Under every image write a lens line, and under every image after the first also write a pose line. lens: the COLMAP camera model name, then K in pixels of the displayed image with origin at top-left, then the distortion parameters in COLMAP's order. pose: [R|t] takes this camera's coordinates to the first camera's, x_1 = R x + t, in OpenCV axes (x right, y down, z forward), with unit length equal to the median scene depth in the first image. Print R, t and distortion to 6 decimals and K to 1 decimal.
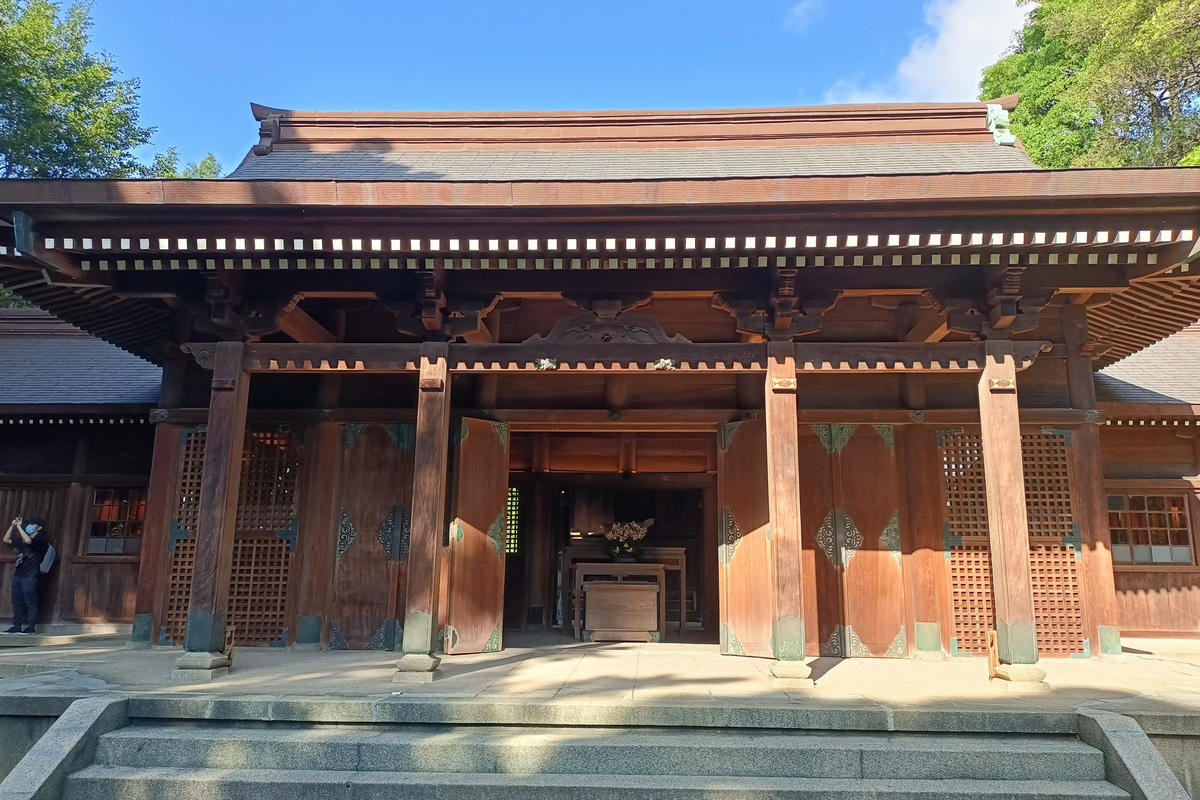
lens RADIAL K [[863.3, 0, 623.1], [0, 863.3, 400.7], [0, 0, 1]] dist [0.076395, -0.089023]
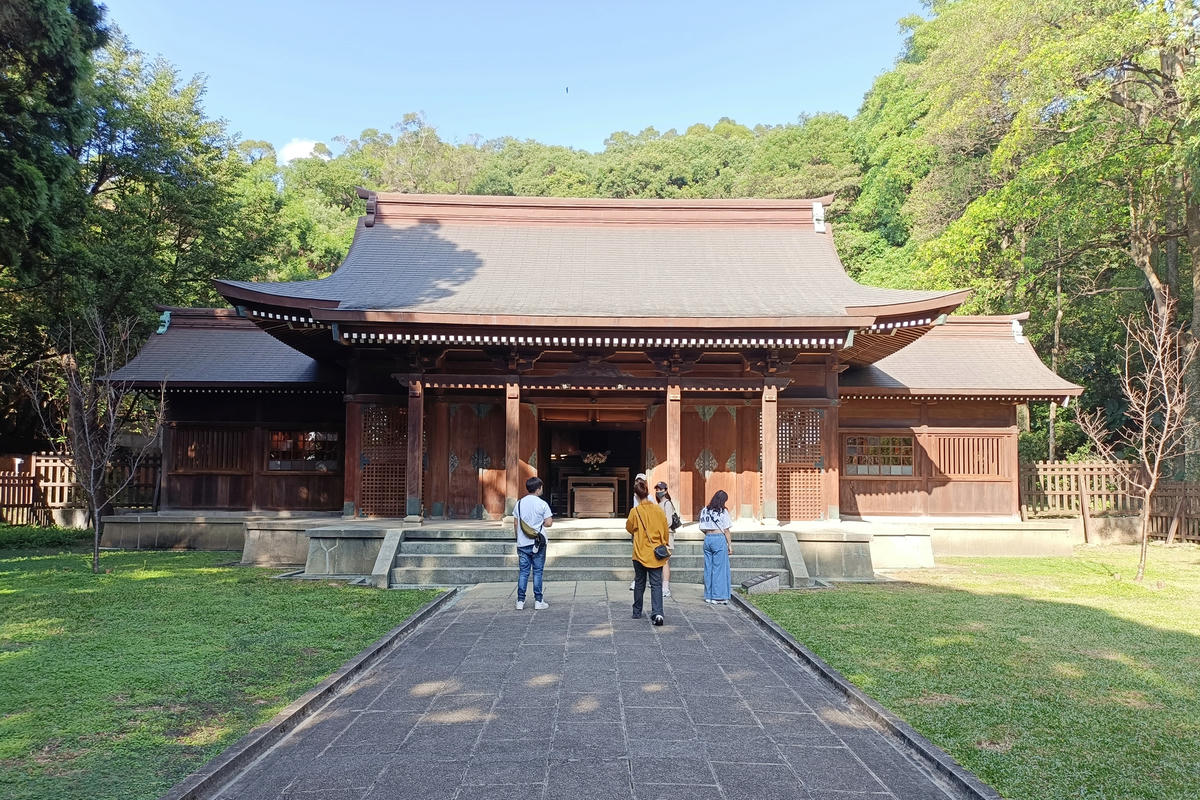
lens RADIAL K [[994.3, 0, 606.4], [0, 994.3, 435.0], [0, 0, 1]] dist [0.102710, -0.131023]
pose [[0.998768, 0.001026, 0.049611, -0.091154], [-0.008292, 0.989178, 0.146488, -0.234482], [-0.048923, -0.146719, 0.987968, -1.205810]]
